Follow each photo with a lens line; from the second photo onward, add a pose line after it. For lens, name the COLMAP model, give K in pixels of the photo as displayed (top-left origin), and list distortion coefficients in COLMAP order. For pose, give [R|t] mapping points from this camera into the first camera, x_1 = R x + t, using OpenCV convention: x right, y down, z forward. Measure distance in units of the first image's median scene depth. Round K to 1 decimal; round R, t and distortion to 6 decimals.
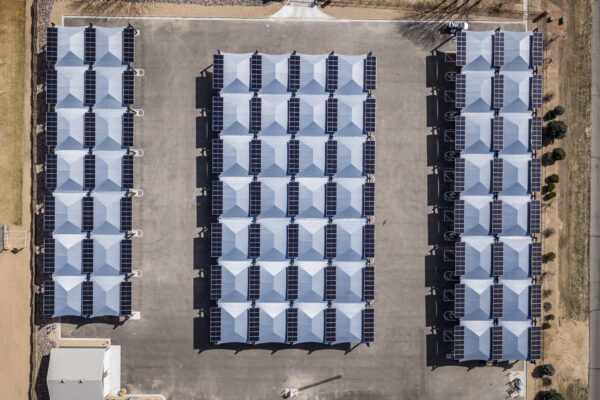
lens RADIAL K [[495.3, 0, 300.0], [0, 495.3, 200.0], [0, 0, 1]] dist [0.002952, 0.000508]
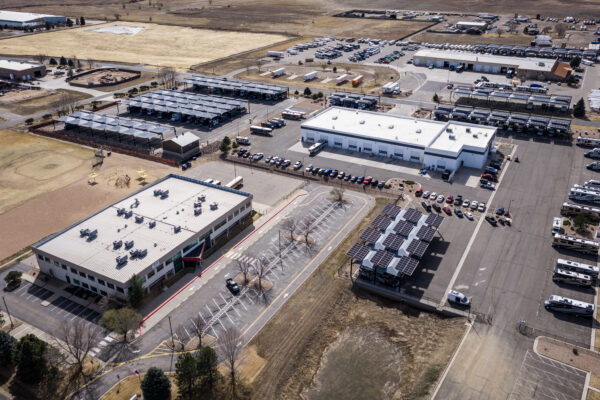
lens RADIAL K [[495.3, 0, 300.0], [0, 495.3, 200.0], [0, 0, 1]] dist [0.002952, 0.000508]
pose [[0.479187, -0.406041, 0.778146, -1.807436], [0.877711, 0.219977, -0.425715, 1.620661], [0.001684, 0.886984, 0.461796, 0.274388]]
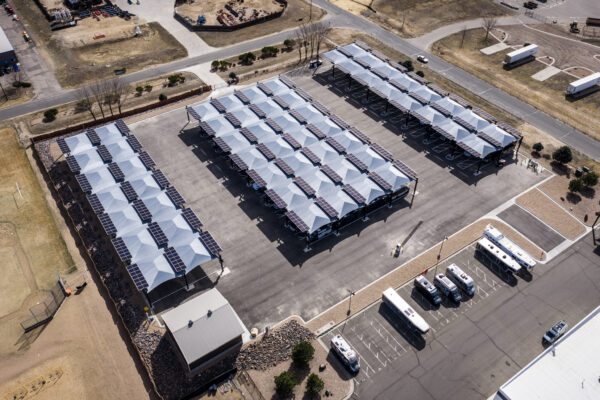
lens RADIAL K [[495.3, 0, 300.0], [0, 495.3, 200.0], [0, 0, 1]] dist [0.002952, 0.000508]
pose [[0.820253, -0.401363, 0.407544, -0.546498], [0.571918, 0.563398, -0.596232, 0.811683], [0.009696, 0.722143, 0.691676, 0.225816]]
